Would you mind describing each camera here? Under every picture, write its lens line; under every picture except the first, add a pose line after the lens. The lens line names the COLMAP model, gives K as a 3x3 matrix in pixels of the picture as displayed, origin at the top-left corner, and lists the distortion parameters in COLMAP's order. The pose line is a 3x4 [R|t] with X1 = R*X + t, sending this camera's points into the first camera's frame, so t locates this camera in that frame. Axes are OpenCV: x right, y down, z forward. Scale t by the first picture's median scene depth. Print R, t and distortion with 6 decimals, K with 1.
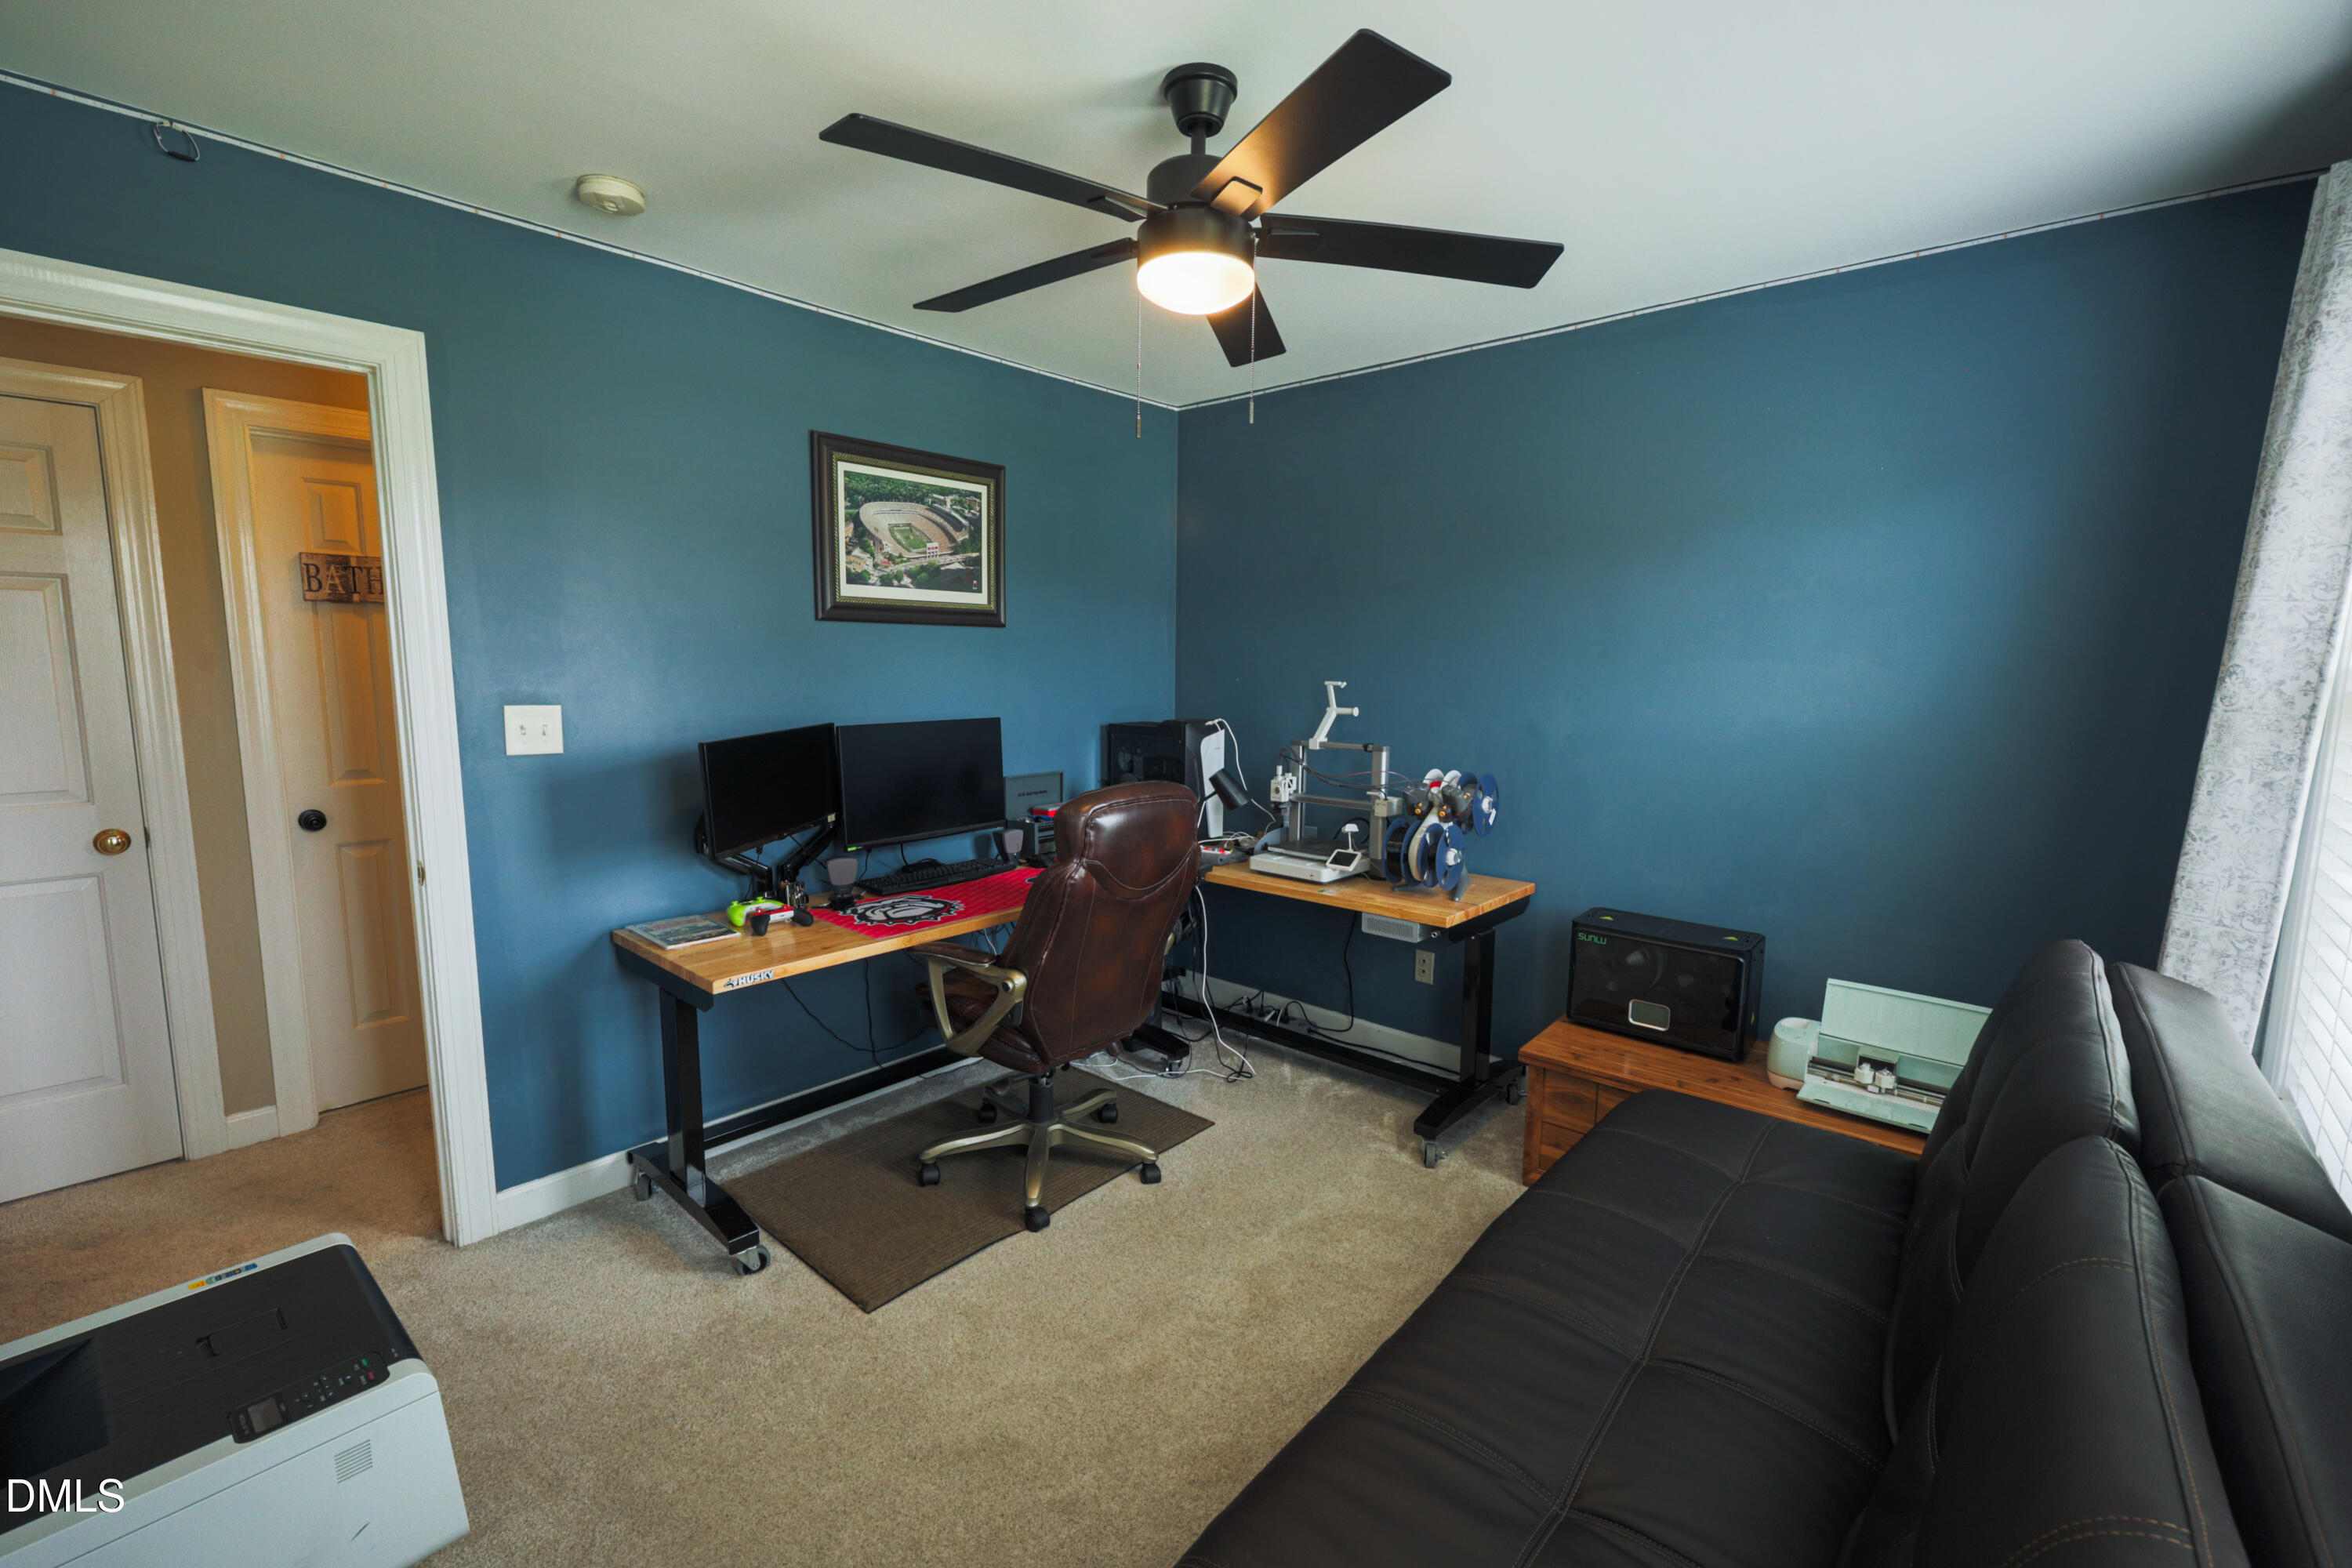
lens RADIAL K [[1000.9, 0, 1176.0], [0, 1000.9, 784.0], [0, 0, 1]] dist [0.000595, 0.000510]
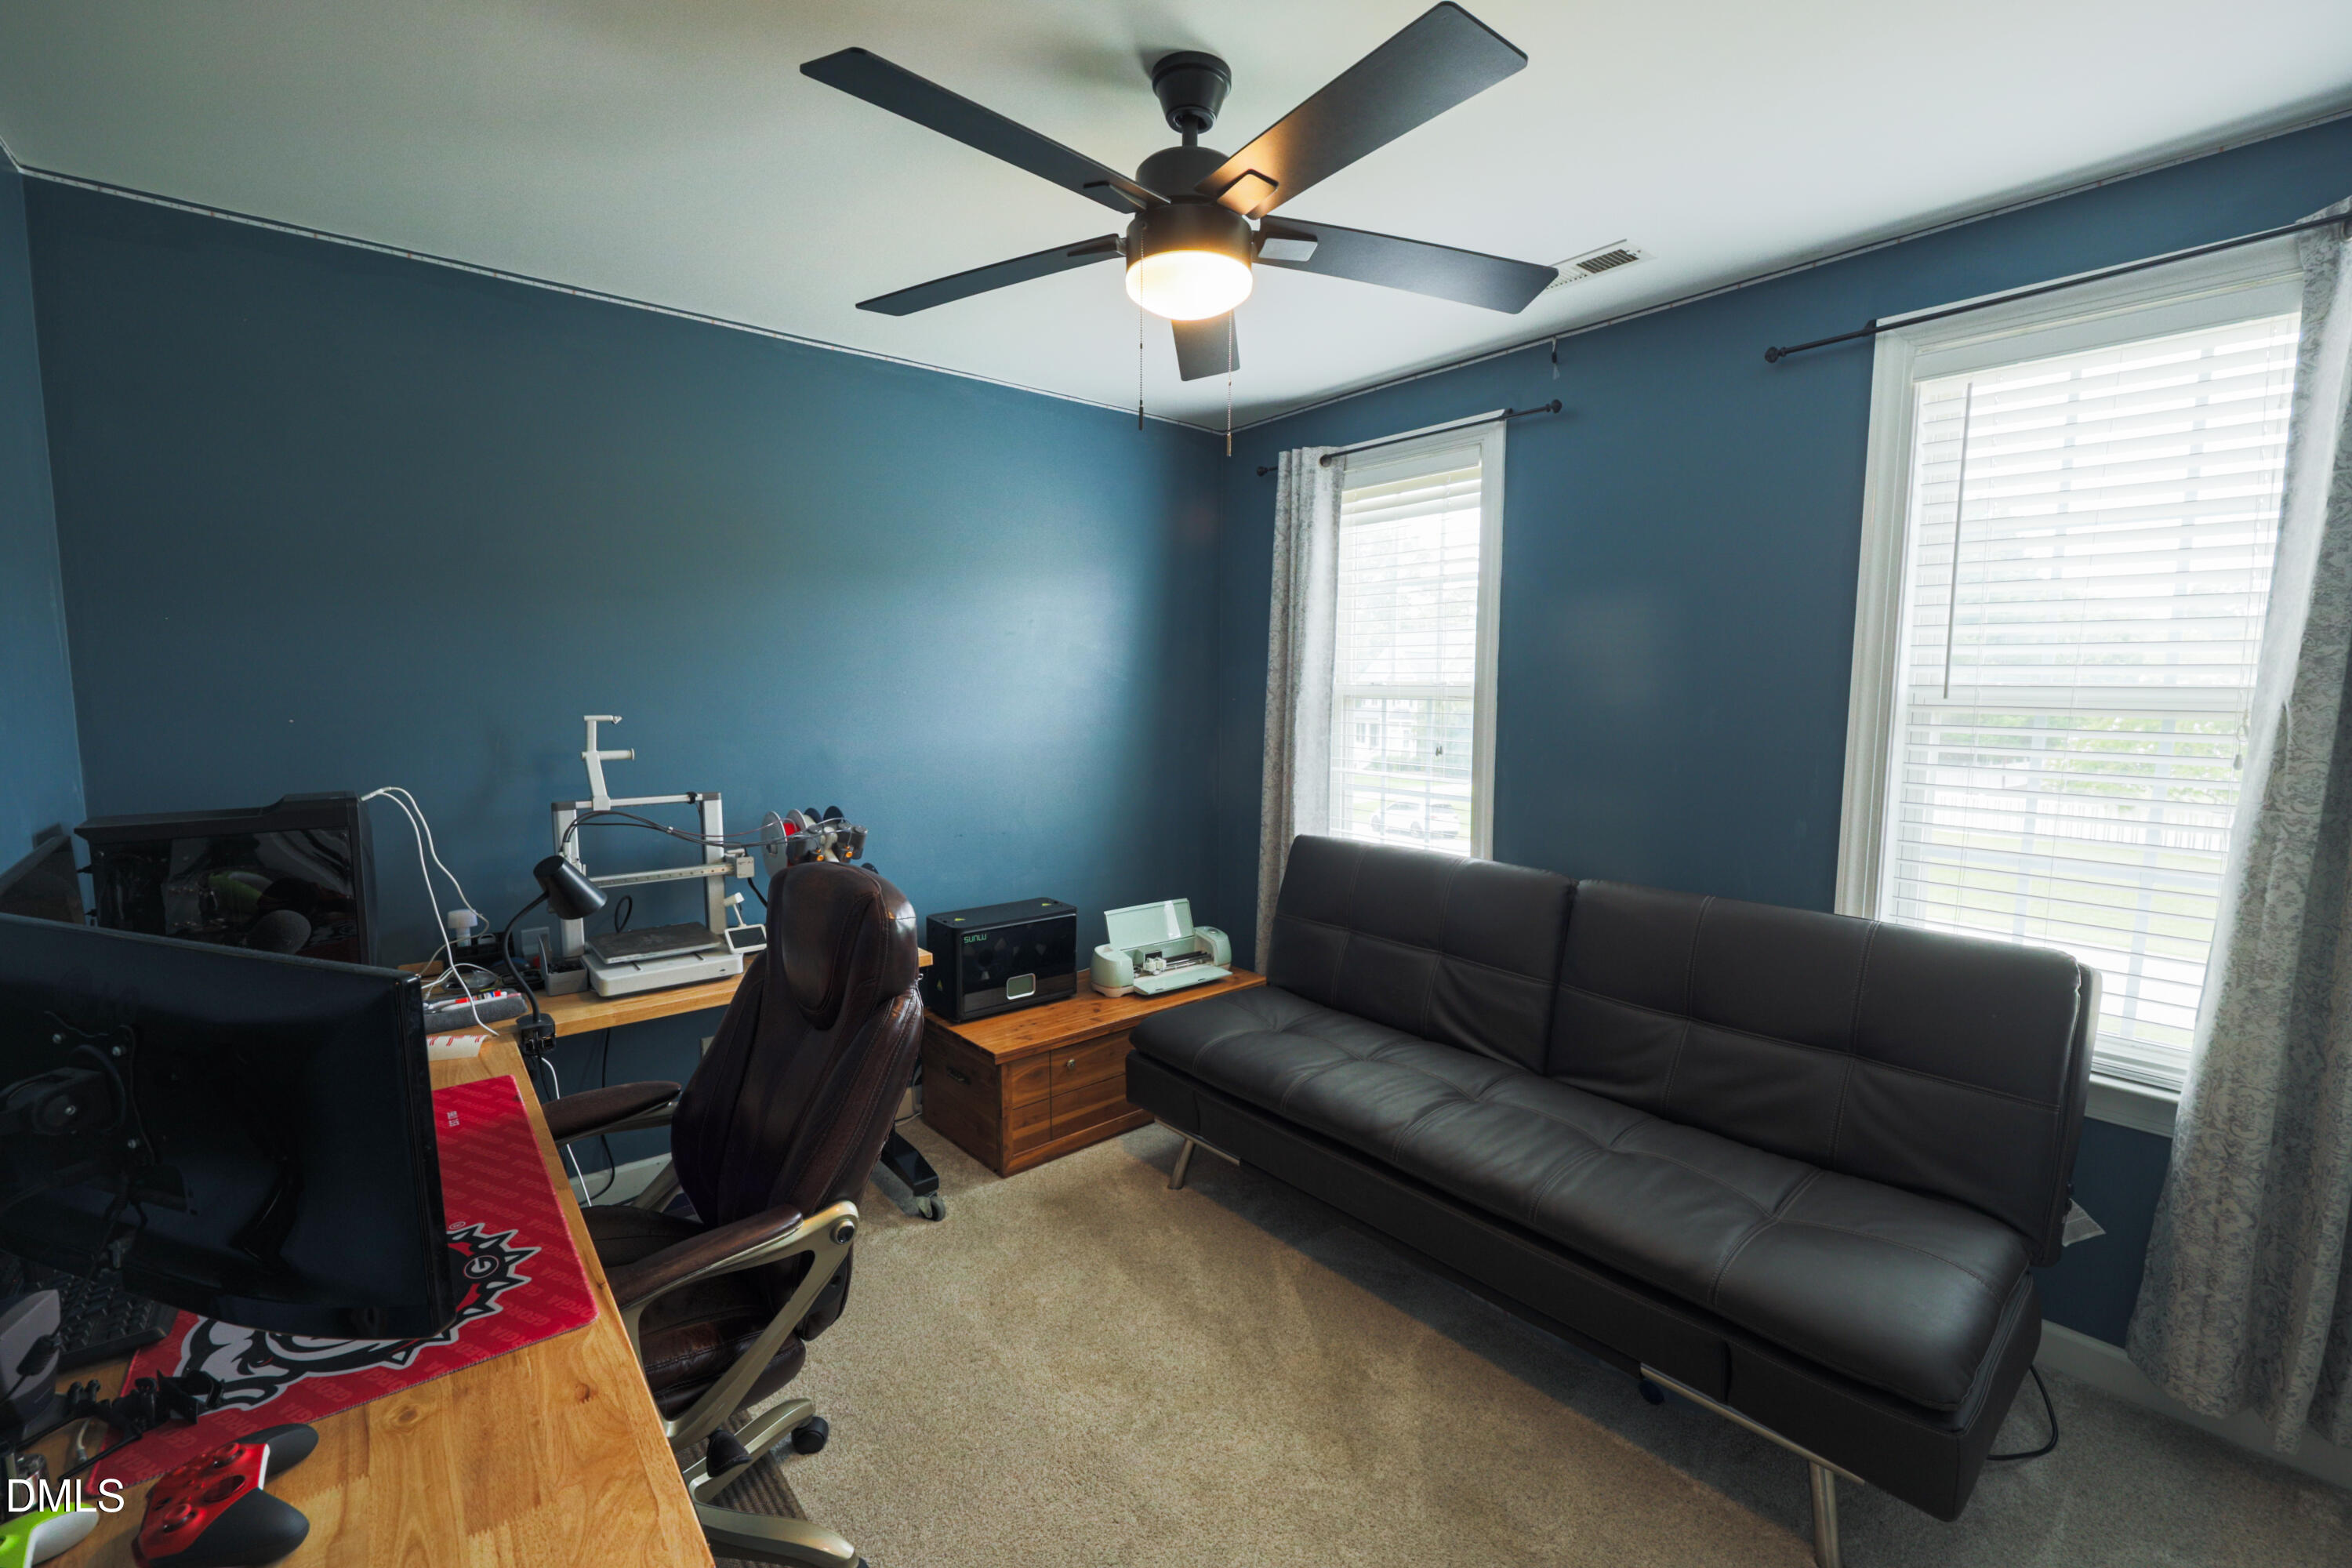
lens RADIAL K [[1000.9, 0, 1176.0], [0, 1000.9, 784.0], [0, 0, 1]] dist [0.000595, 0.000510]
pose [[0.148180, -0.103601, 0.983519, -0.654559], [0.121419, 0.988880, 0.085873, -0.085807], [-0.981479, 0.106693, 0.159111, 0.633919]]
